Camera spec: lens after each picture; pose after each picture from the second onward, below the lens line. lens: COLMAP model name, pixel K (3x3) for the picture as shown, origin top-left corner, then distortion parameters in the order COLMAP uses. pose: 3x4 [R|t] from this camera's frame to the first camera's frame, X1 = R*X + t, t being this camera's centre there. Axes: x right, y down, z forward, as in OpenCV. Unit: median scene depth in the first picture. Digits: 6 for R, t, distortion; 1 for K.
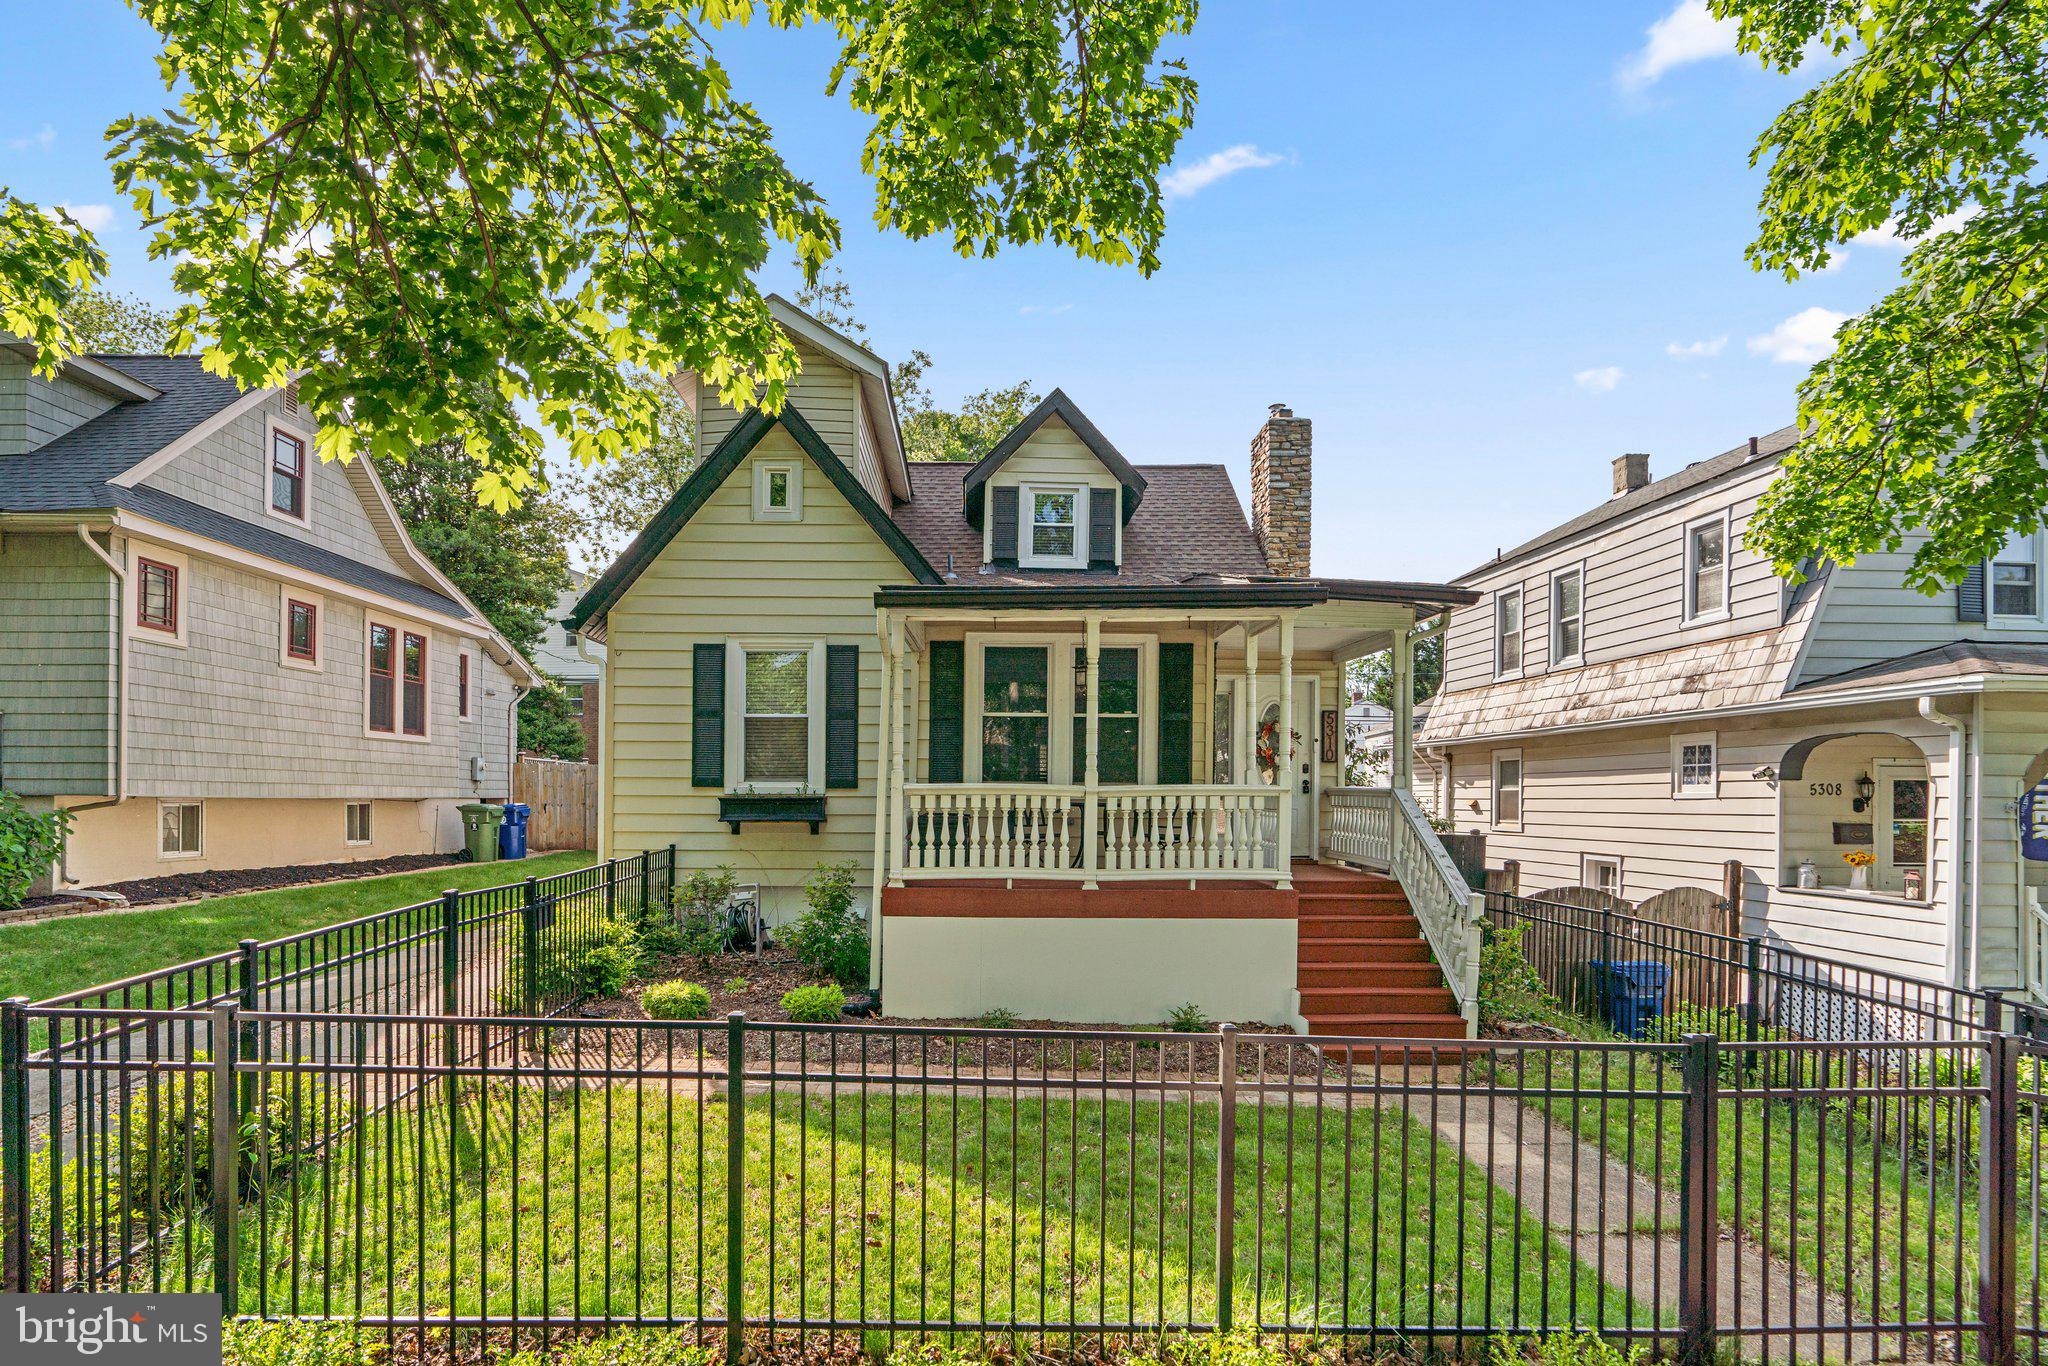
lens RADIAL K [[945.3, 0, 1017.8], [0, 945.3, 790.0], [0, 0, 1]] dist [-0.001682, 0.000130]
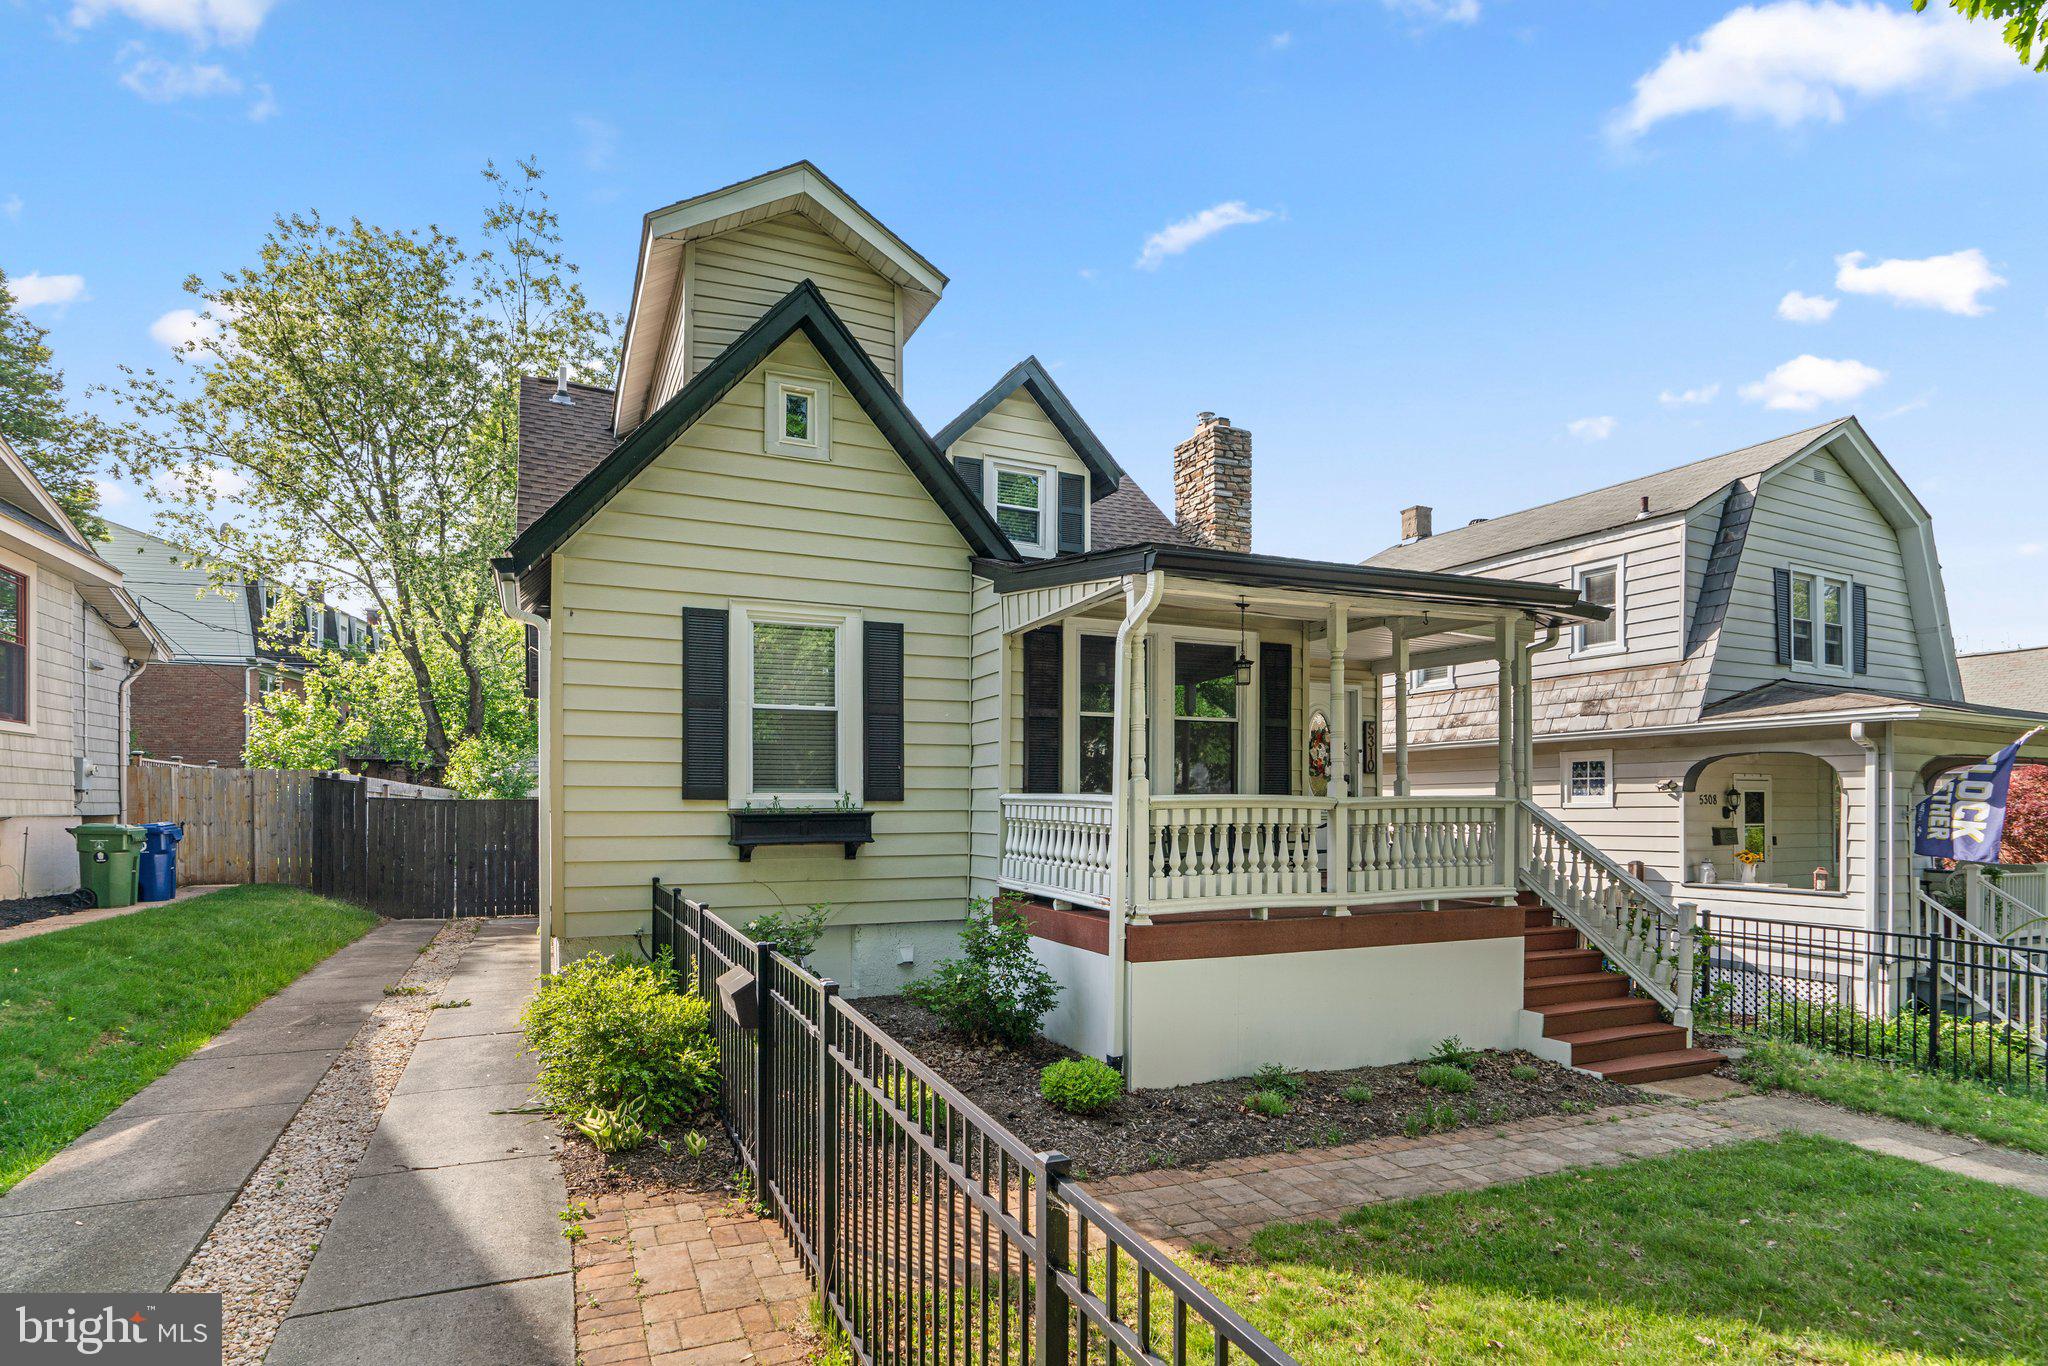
lens RADIAL K [[934.6, 0, 982.4], [0, 934.6, 794.7], [0, 0, 1]] dist [-0.014612, 0.005666]
pose [[0.931180, -0.000092, 0.364560, -0.394129], [0.002639, 0.999975, -0.006487, -0.001607], [-0.364550, 0.007002, 0.931157, 0.231008]]
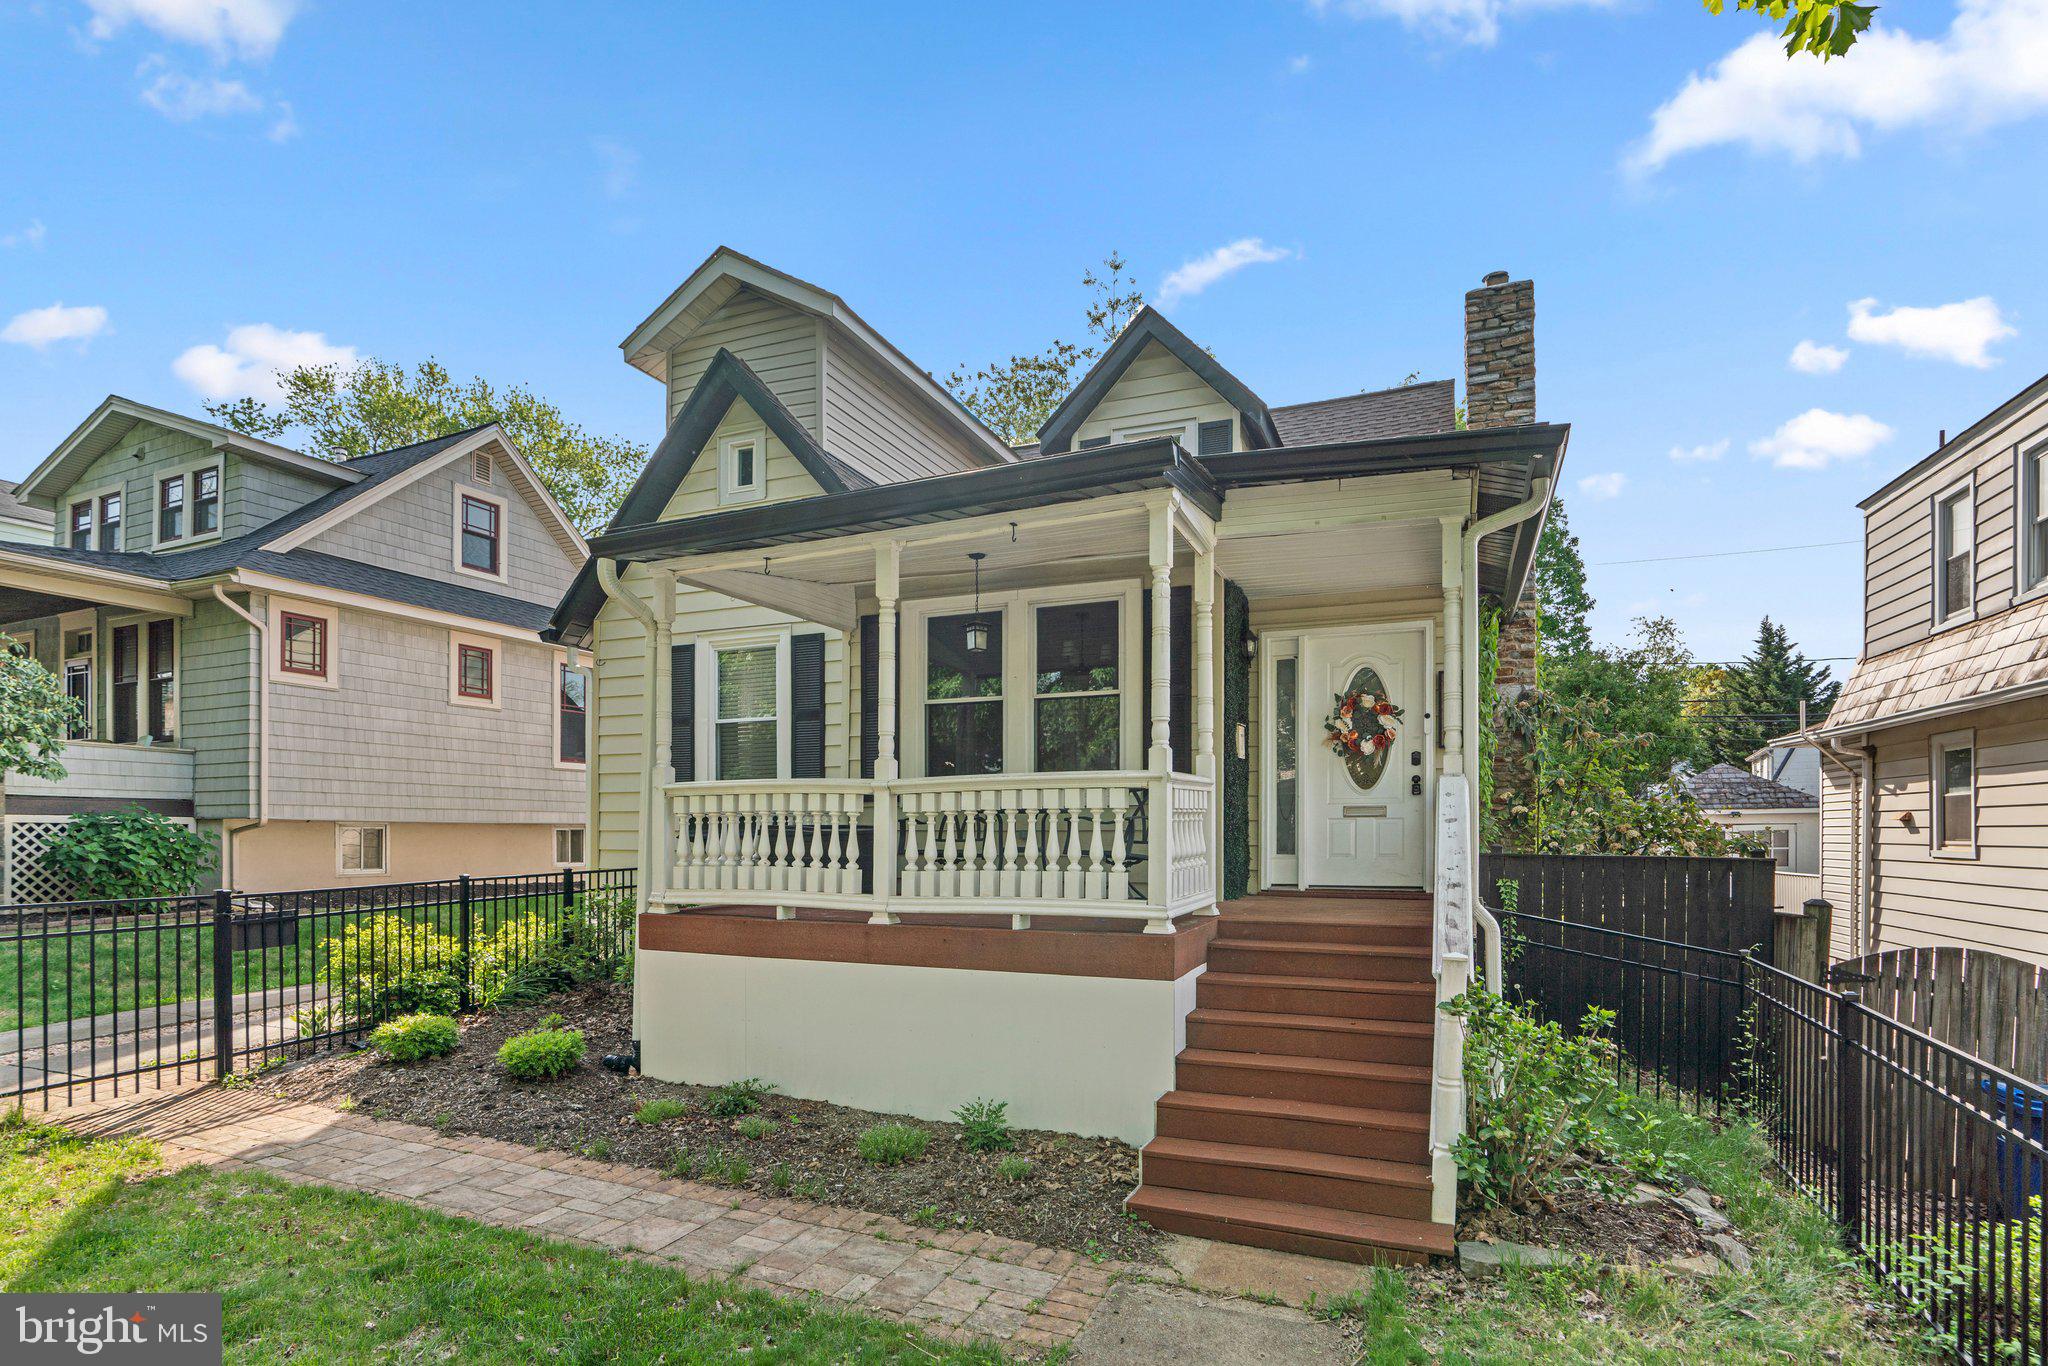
lens RADIAL K [[934.6, 0, 1057.2], [0, 934.6, 822.8], [0, 0, 1]] dist [-0.014612, 0.005666]
pose [[0.921159, -0.012566, -0.388984, 0.347842], [0.012349, 0.999919, -0.003060, 0.024303], [0.388991, -0.001985, 0.921239, 0.297739]]
